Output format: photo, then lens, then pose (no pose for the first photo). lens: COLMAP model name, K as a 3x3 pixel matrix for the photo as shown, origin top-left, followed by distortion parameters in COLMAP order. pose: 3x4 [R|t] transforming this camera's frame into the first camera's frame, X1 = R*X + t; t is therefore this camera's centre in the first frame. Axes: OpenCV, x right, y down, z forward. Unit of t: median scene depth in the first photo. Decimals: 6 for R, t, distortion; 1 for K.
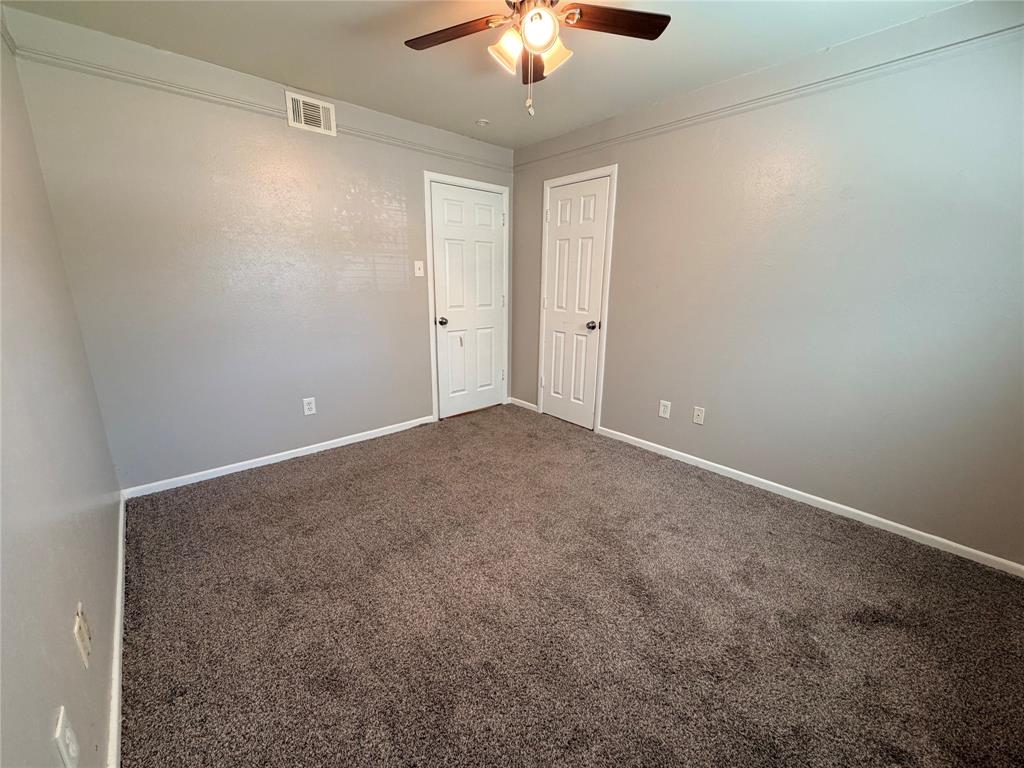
lens RADIAL K [[408.6, 0, 510.6], [0, 408.6, 382.5], [0, 0, 1]] dist [0.000420, -0.000108]
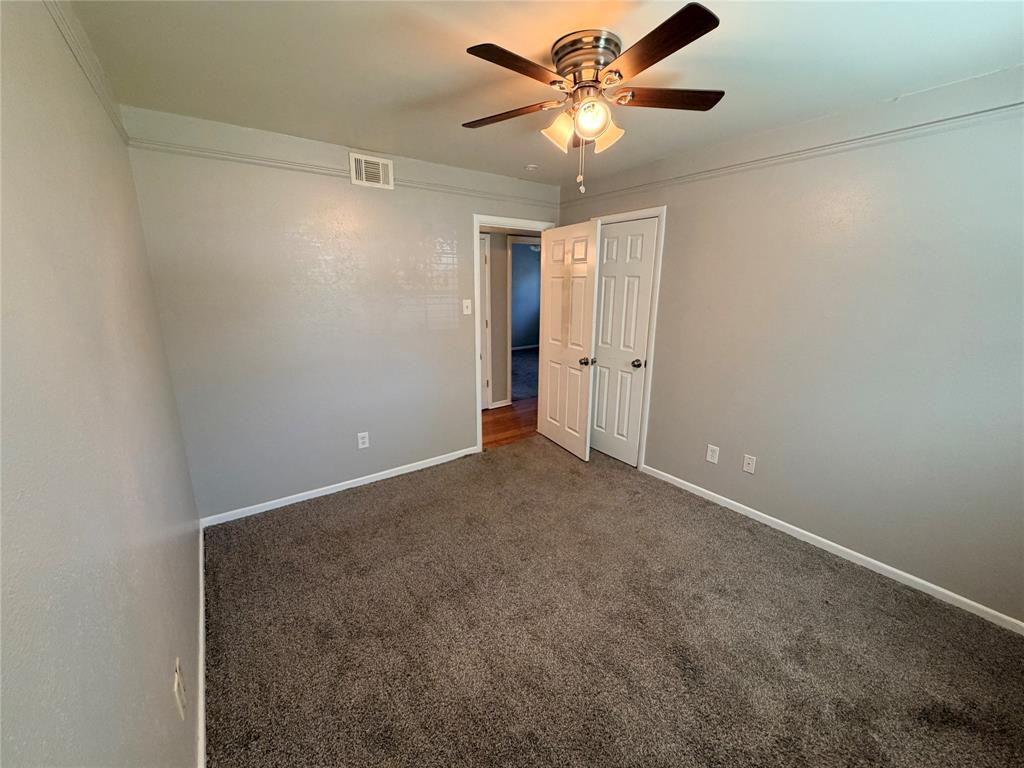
lens RADIAL K [[408.6, 0, 510.6], [0, 408.6, 382.5], [0, 0, 1]] dist [0.000420, -0.000108]
pose [[0.995087, 0.017152, -0.097504, -0.015232], [-0.018192, 0.999787, -0.009789, -0.123426], [0.097315, 0.011515, 0.995187, -0.028305]]
